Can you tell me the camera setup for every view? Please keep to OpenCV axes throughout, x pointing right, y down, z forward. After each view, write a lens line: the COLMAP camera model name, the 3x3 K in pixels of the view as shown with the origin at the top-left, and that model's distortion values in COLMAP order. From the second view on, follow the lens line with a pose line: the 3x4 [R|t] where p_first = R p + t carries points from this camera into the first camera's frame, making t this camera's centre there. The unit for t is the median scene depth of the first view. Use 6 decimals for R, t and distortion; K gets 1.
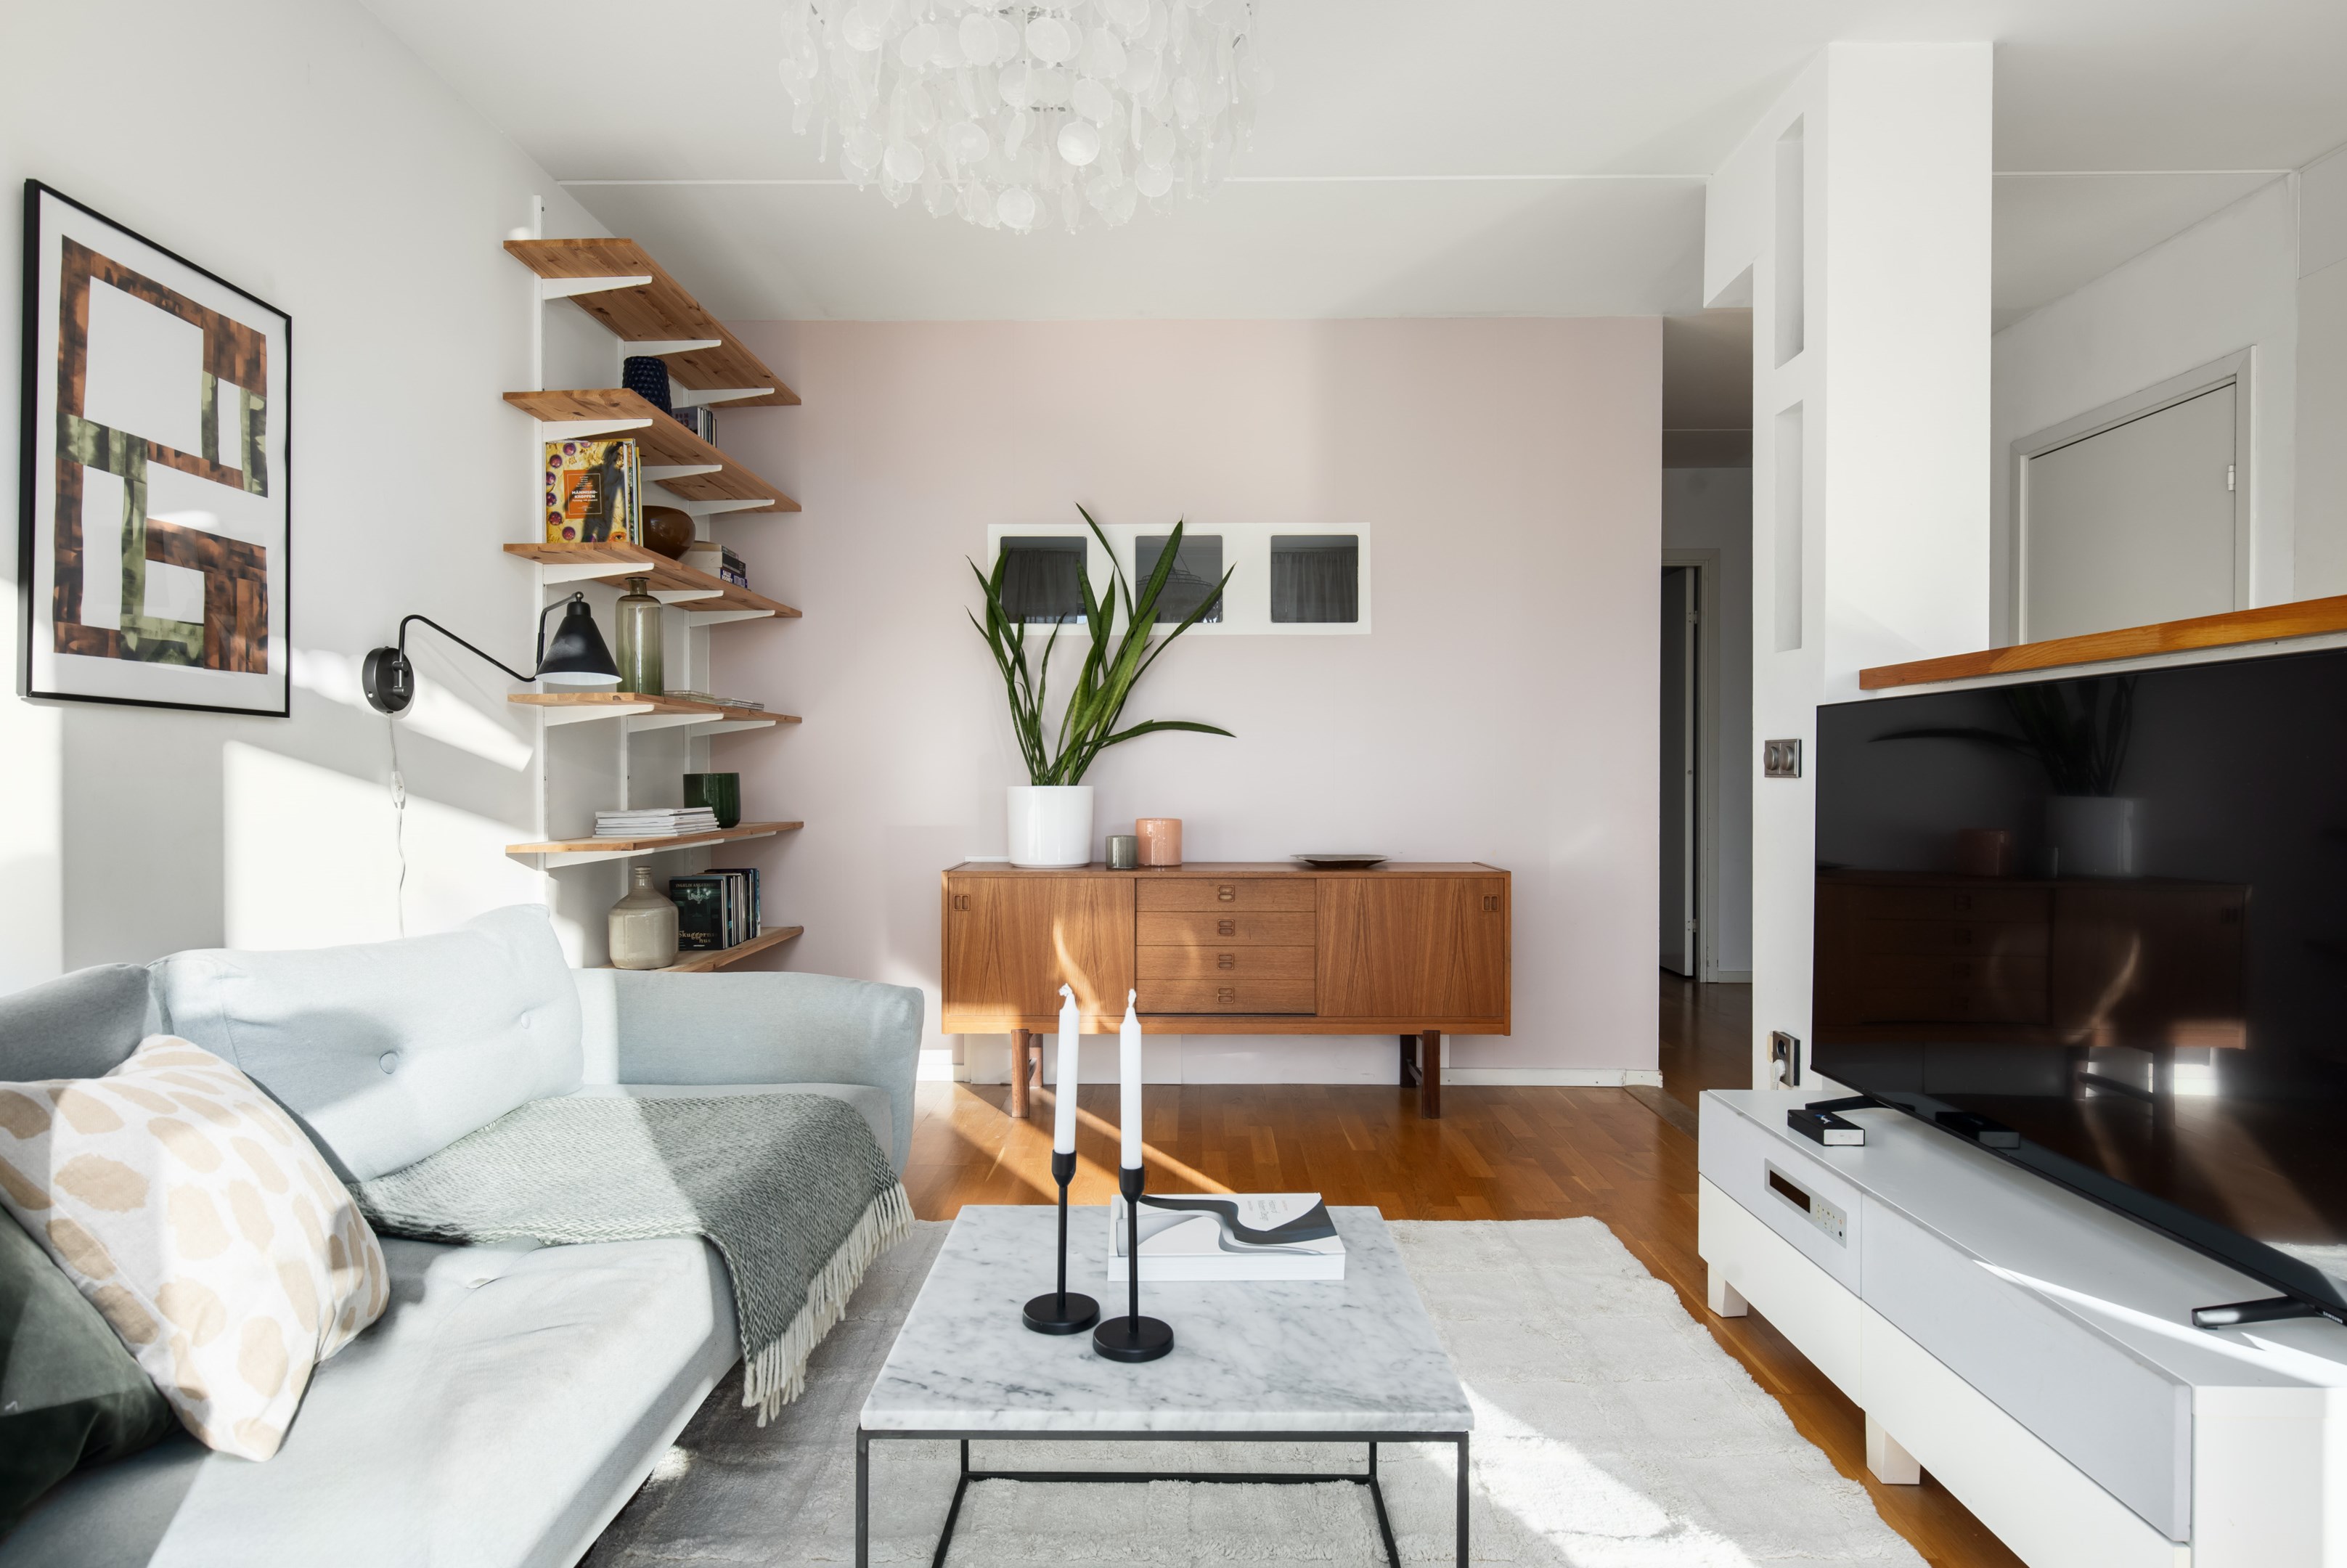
lens RADIAL K [[1268.2, 0, 1173.4], [0, 1268.2, 789.8], [0, 0, 1]] dist [0.001948, -0.003277]
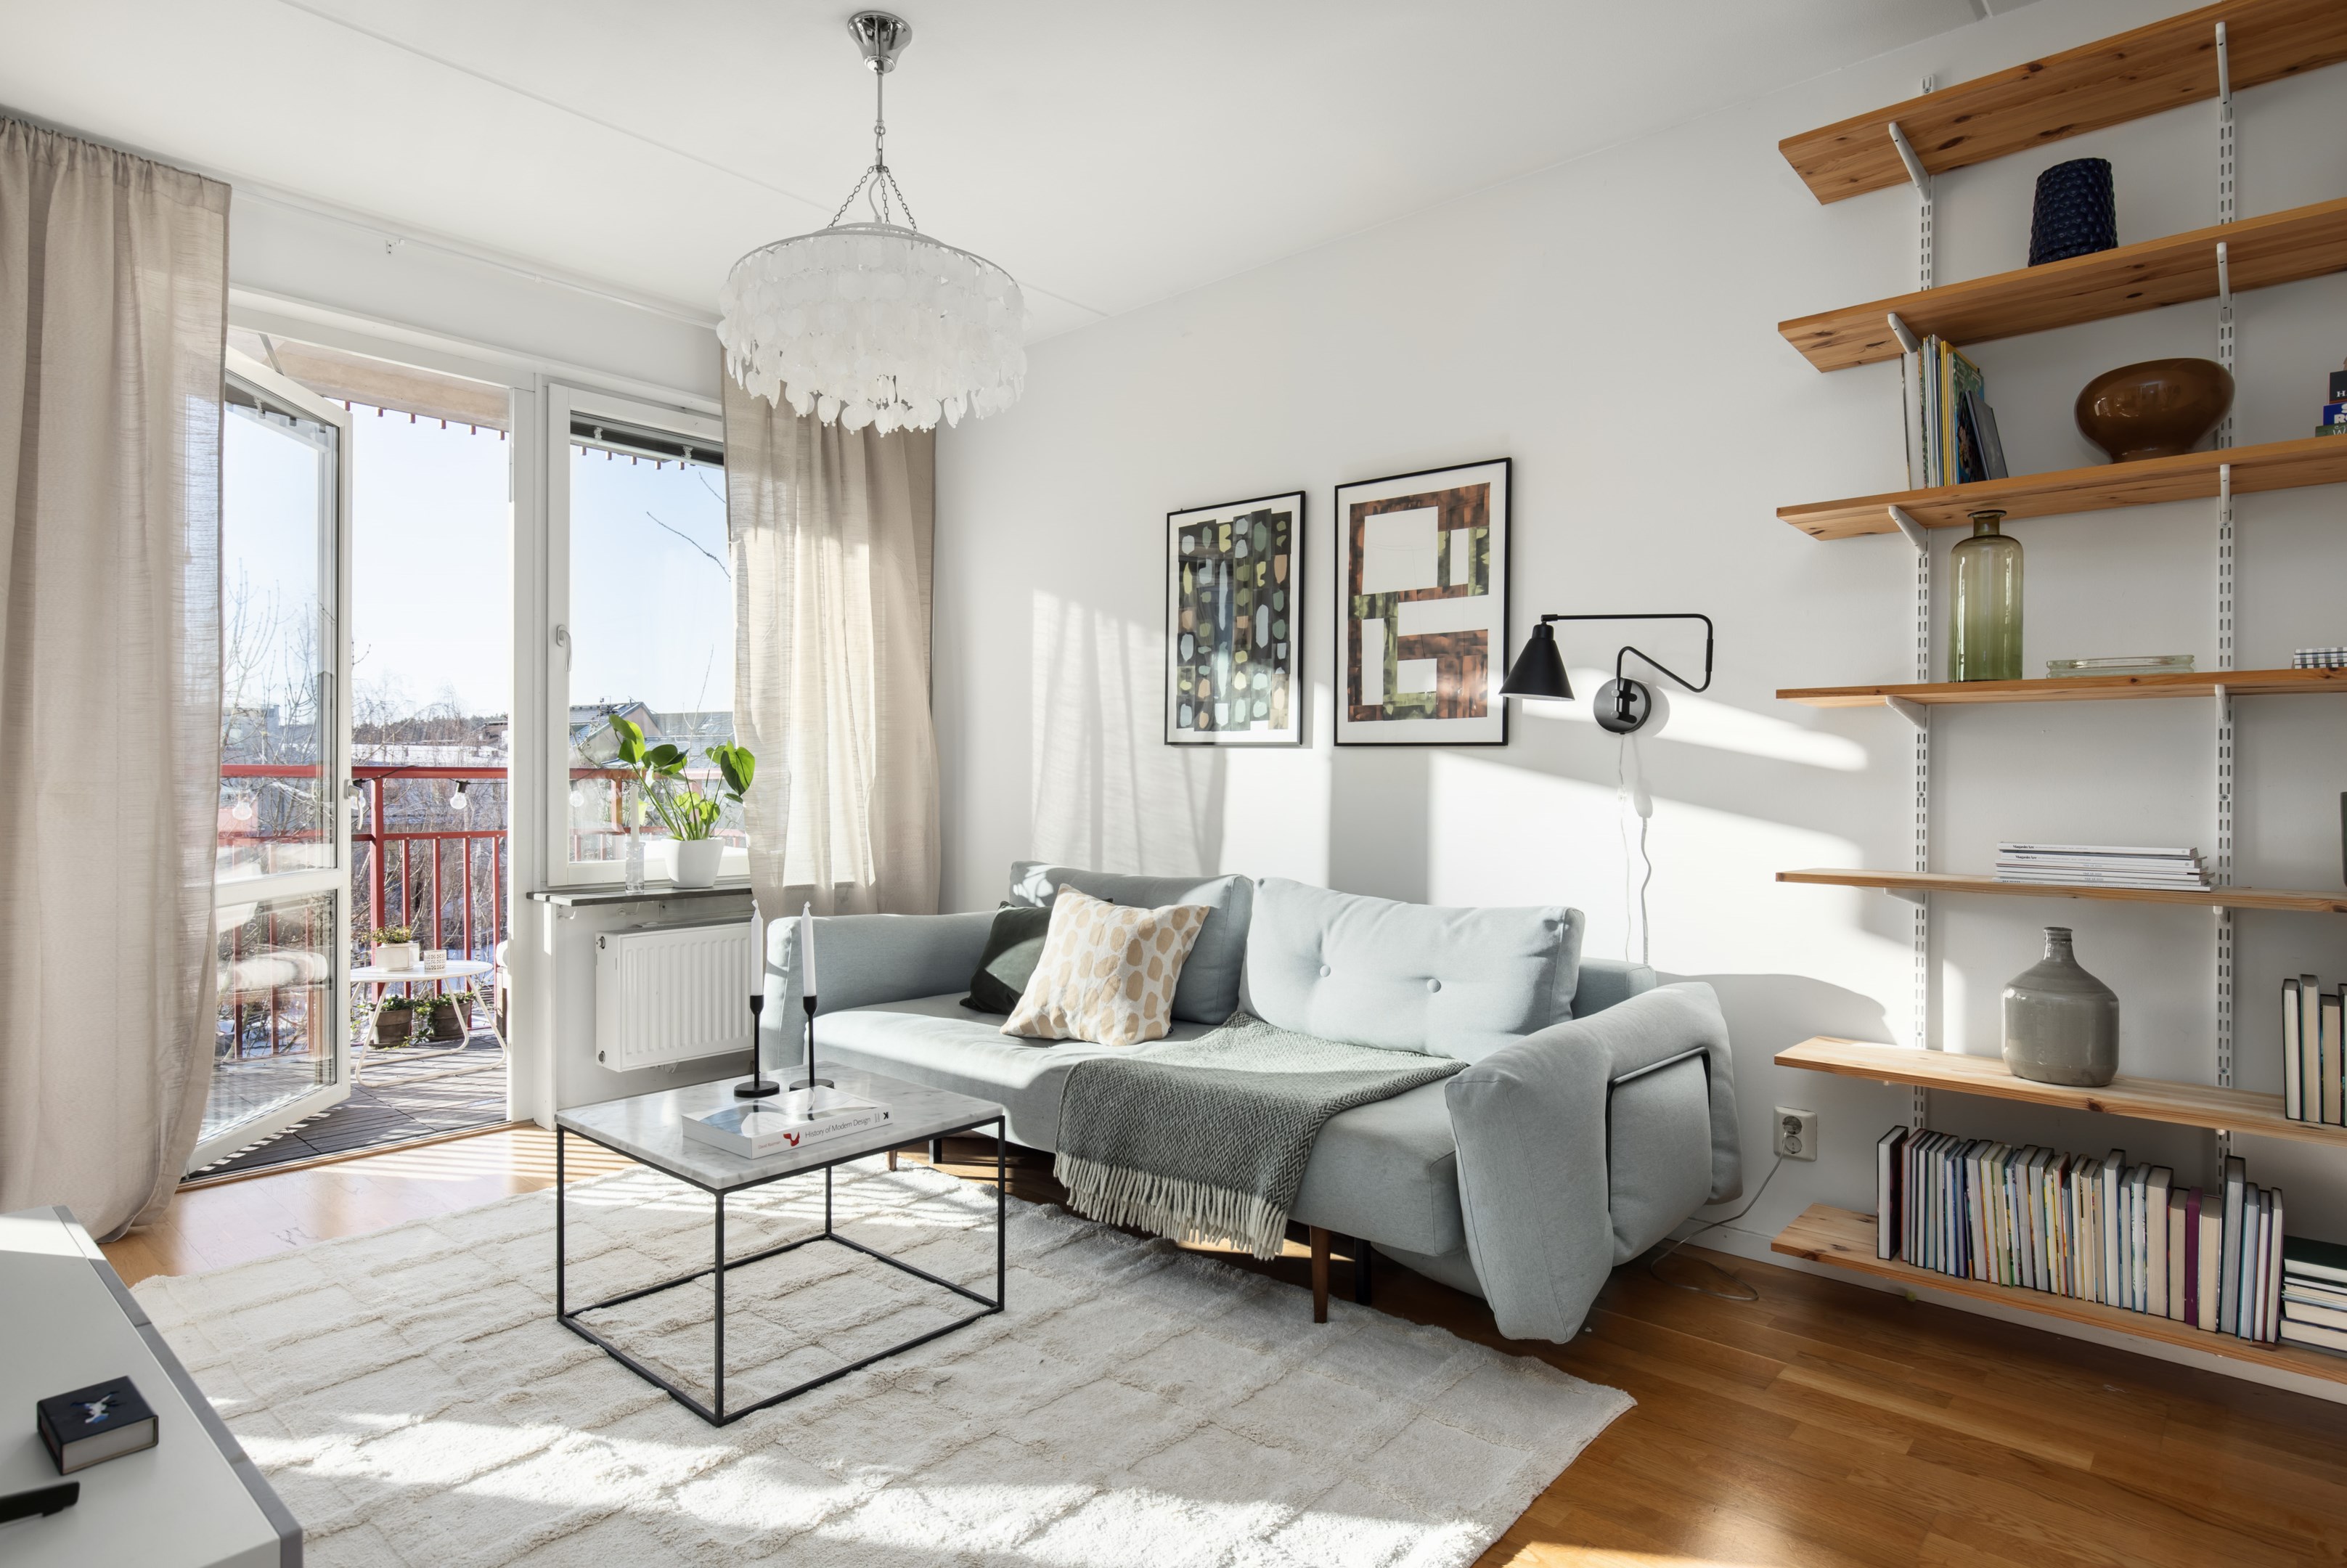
lens RADIAL K [[1268.2, 0, 1177.4], [0, 1268.2, 779.9], [0, 0, 1]] dist [0.001948, -0.003277]
pose [[-0.653264, -0.000695, -0.757130, 0.661815], [-0.013263, 0.999857, 0.010525, -0.032094], [0.757014, 0.016917, -0.653179, 1.817668]]
